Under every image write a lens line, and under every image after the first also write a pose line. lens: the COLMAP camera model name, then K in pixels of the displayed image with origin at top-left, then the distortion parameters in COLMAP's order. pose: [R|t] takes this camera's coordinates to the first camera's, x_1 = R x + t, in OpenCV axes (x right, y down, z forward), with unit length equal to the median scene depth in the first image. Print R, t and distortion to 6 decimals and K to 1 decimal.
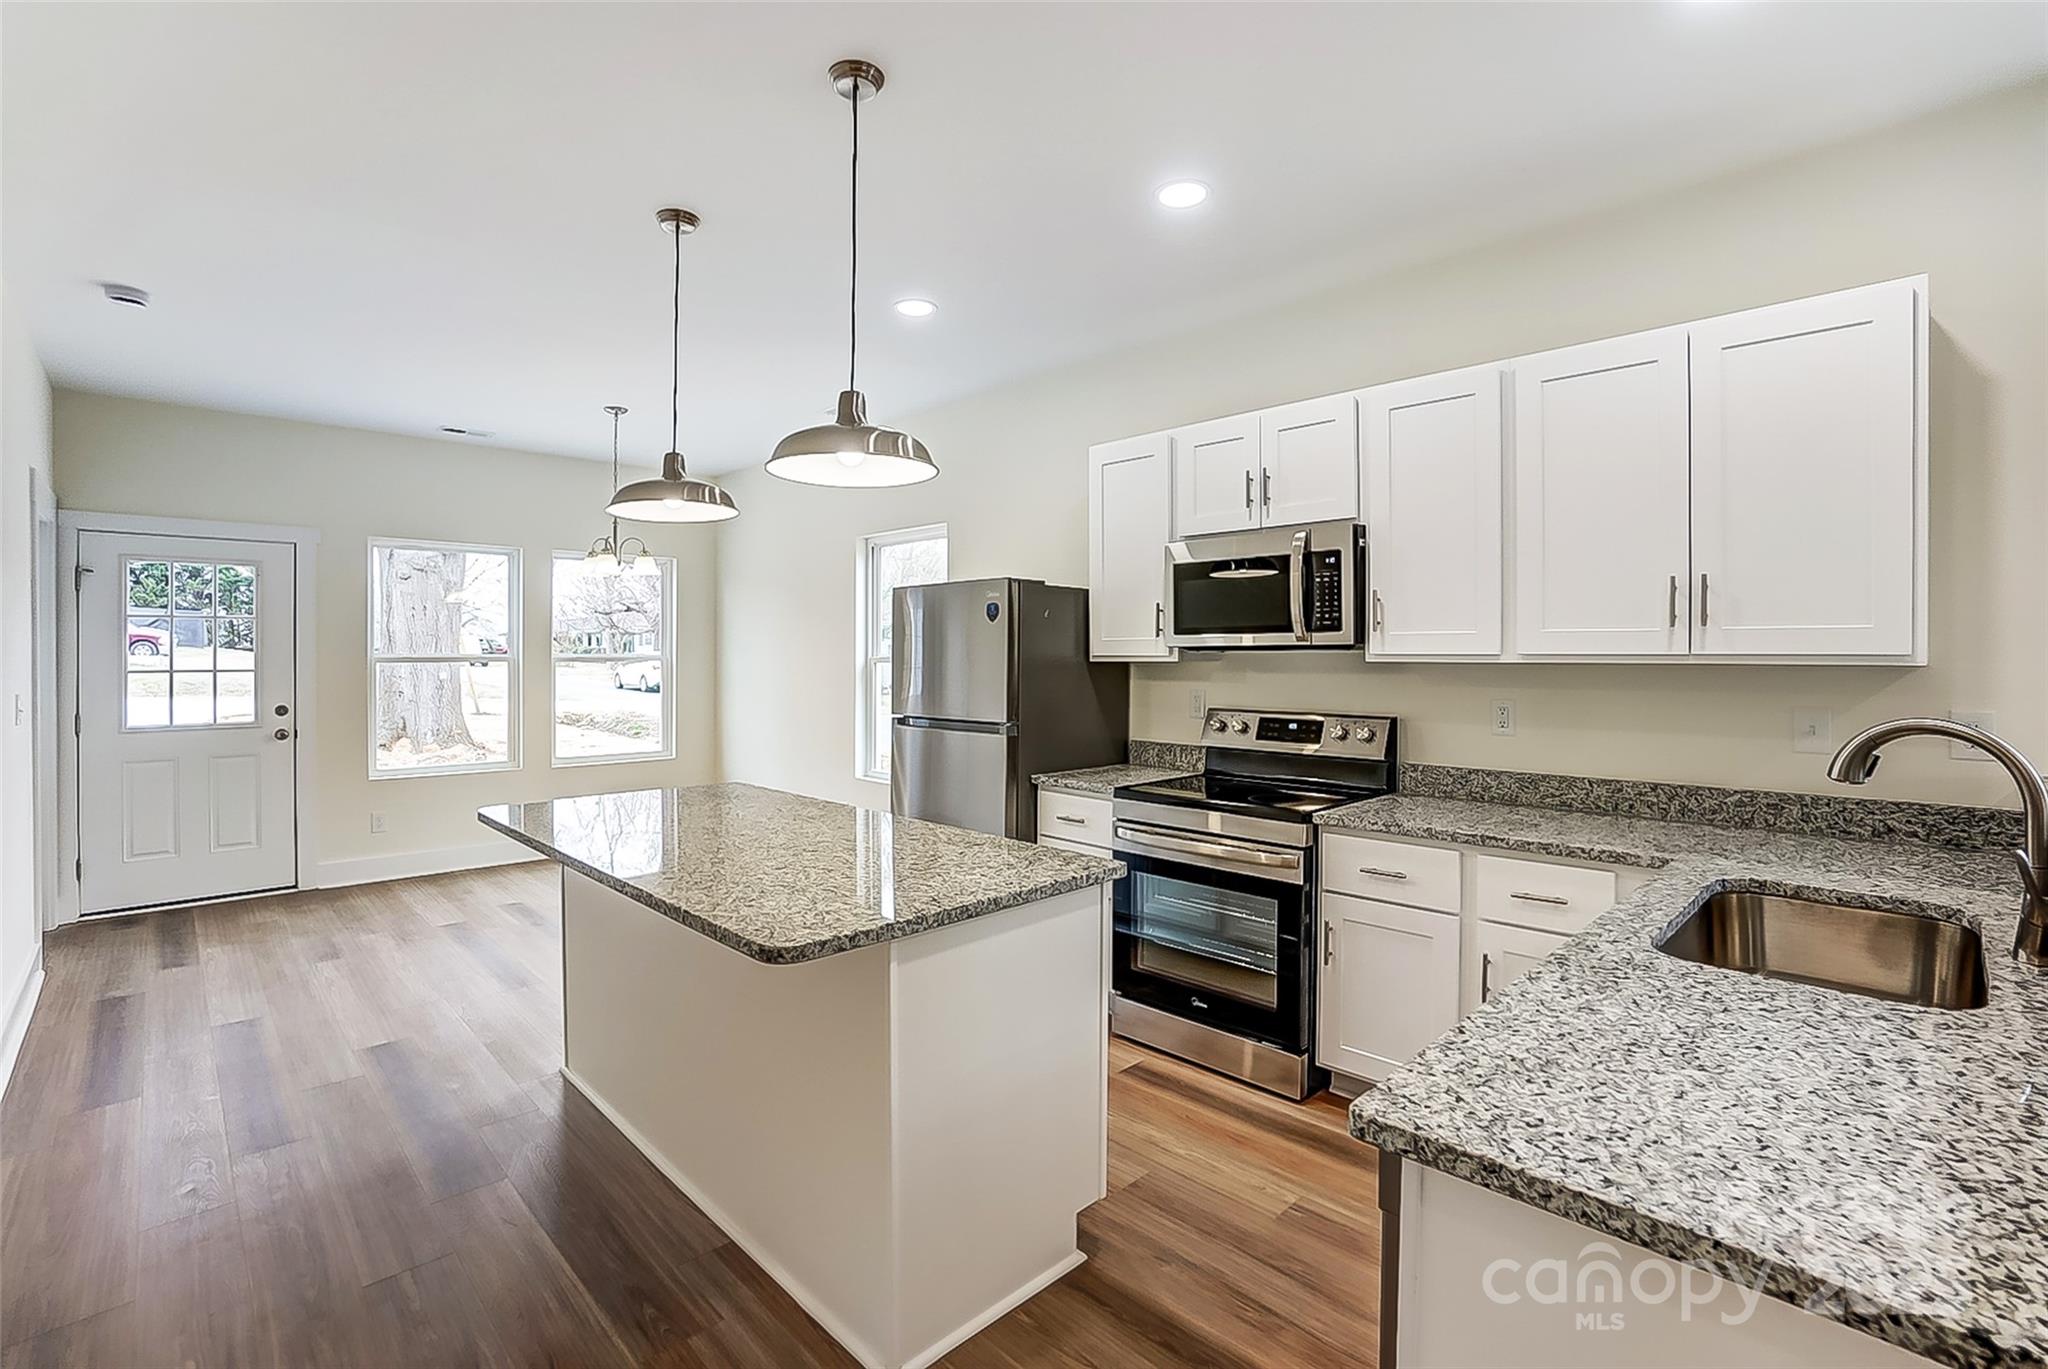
lens RADIAL K [[915.5, 0, 1024.2], [0, 915.5, 664.4], [0, 0, 1]] dist [-0.058086, 0.019522]
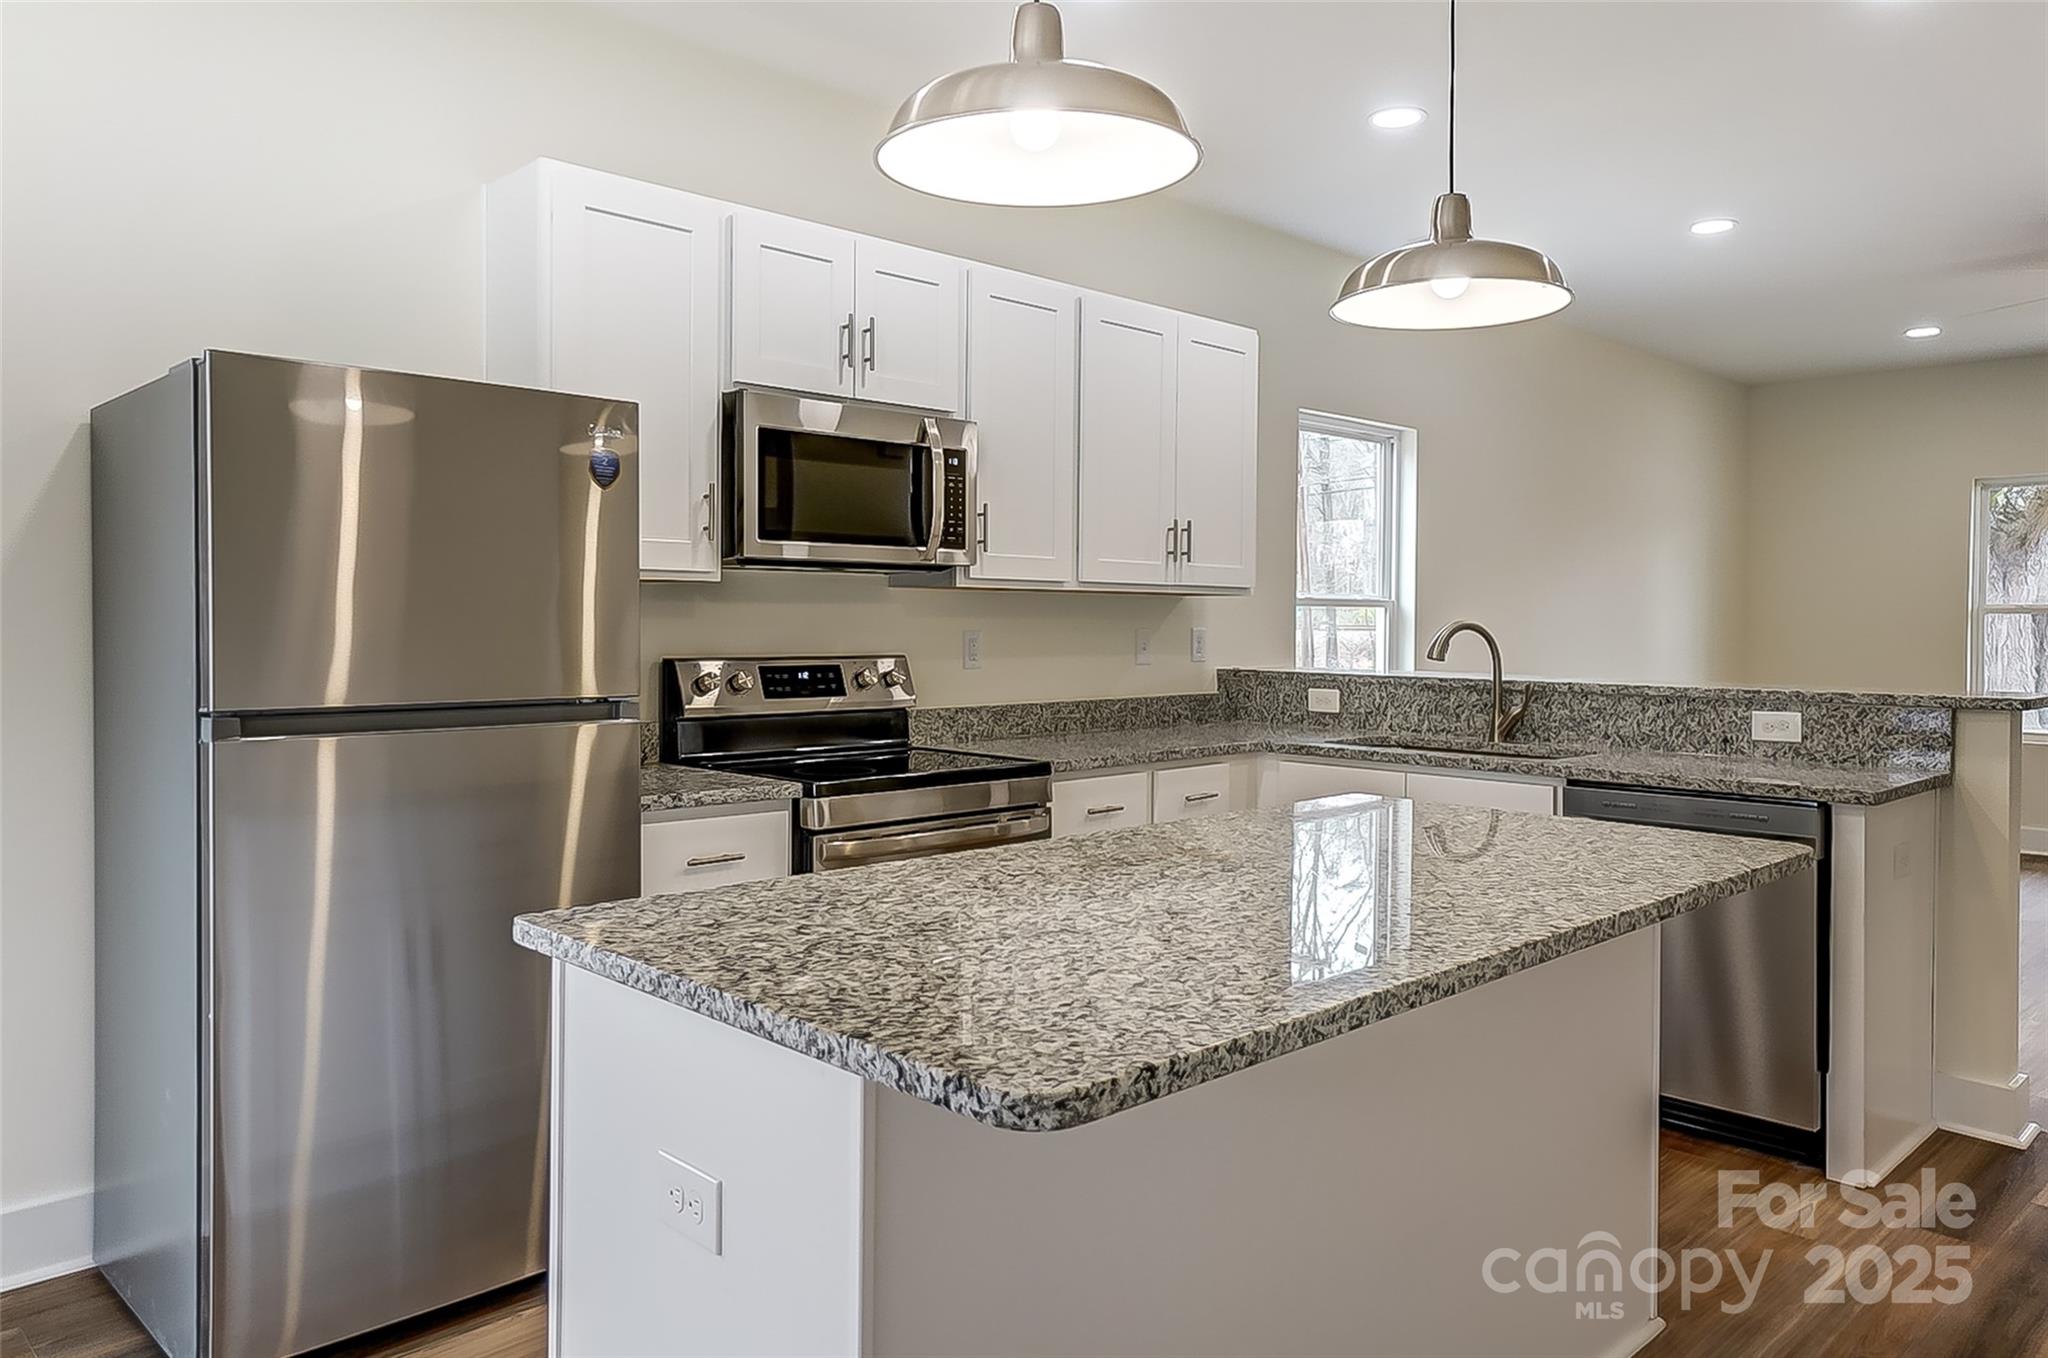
lens RADIAL K [[1419.5, 0, 1017.8], [0, 1419.5, 649.6], [0, 0, 1]] dist [0.021589, 0.004132]
pose [[0.006857, -0.022310, 0.999728, -0.880943], [0.000805, 0.999751, 0.022305, 0.024026], [-0.999976, 0.000652, 0.006873, 0.874822]]
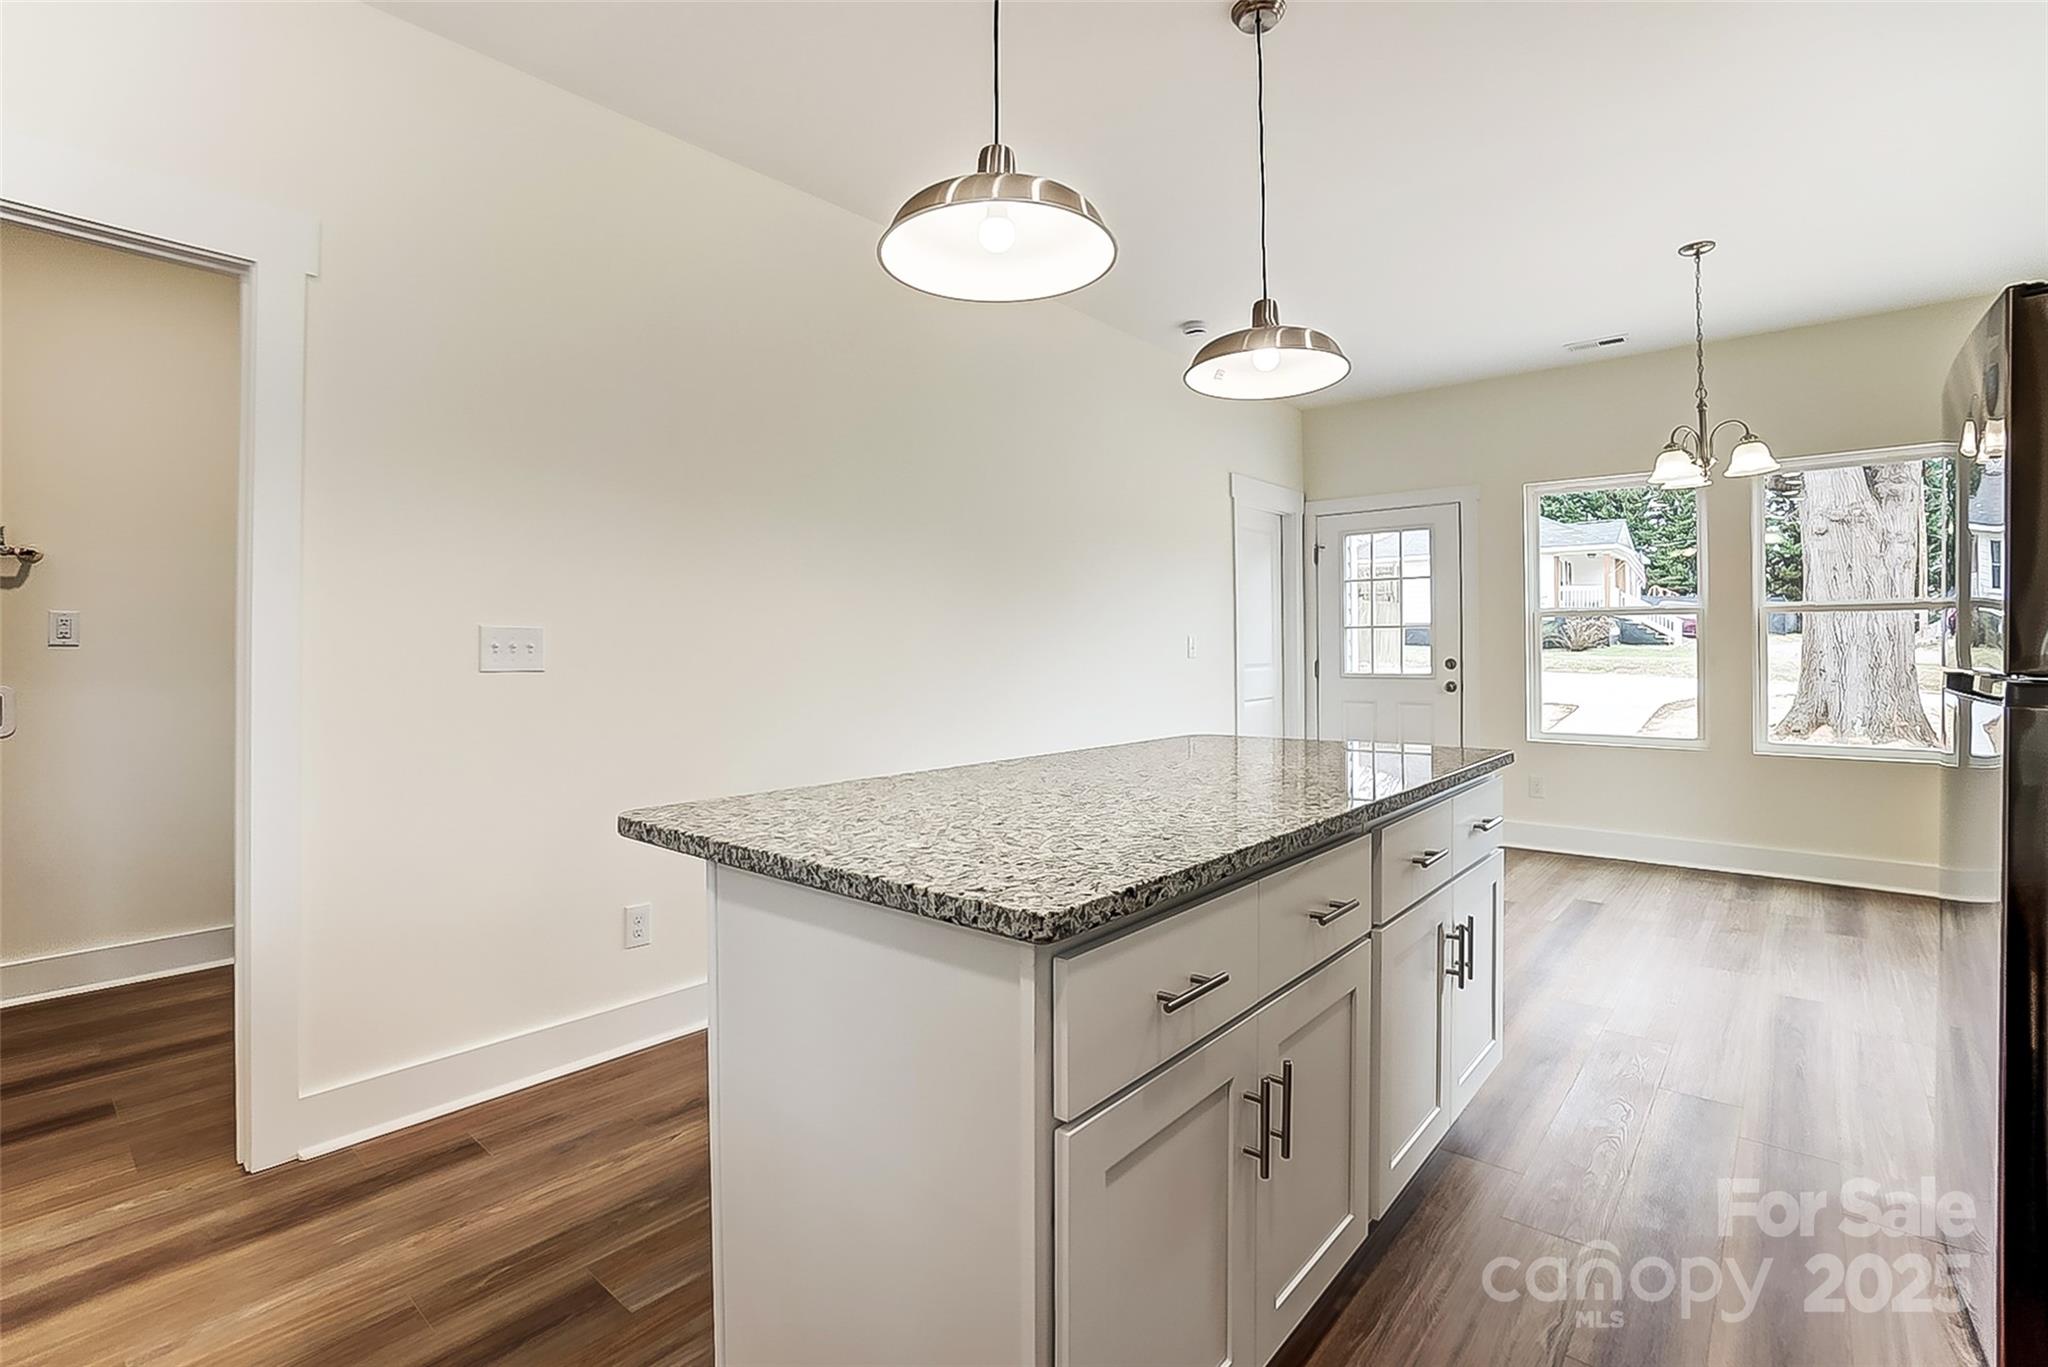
lens RADIAL K [[944.1, 0, 1010.4], [0, 944.1, 653.6], [0, 0, 1]] dist [-0.059592, 0.021042]
pose [[0.084730, 0.005213, -0.996390, 0.349807], [-0.006656, 0.999967, 0.004666, 0.062024], [0.996382, 0.006237, 0.084762, 0.631775]]
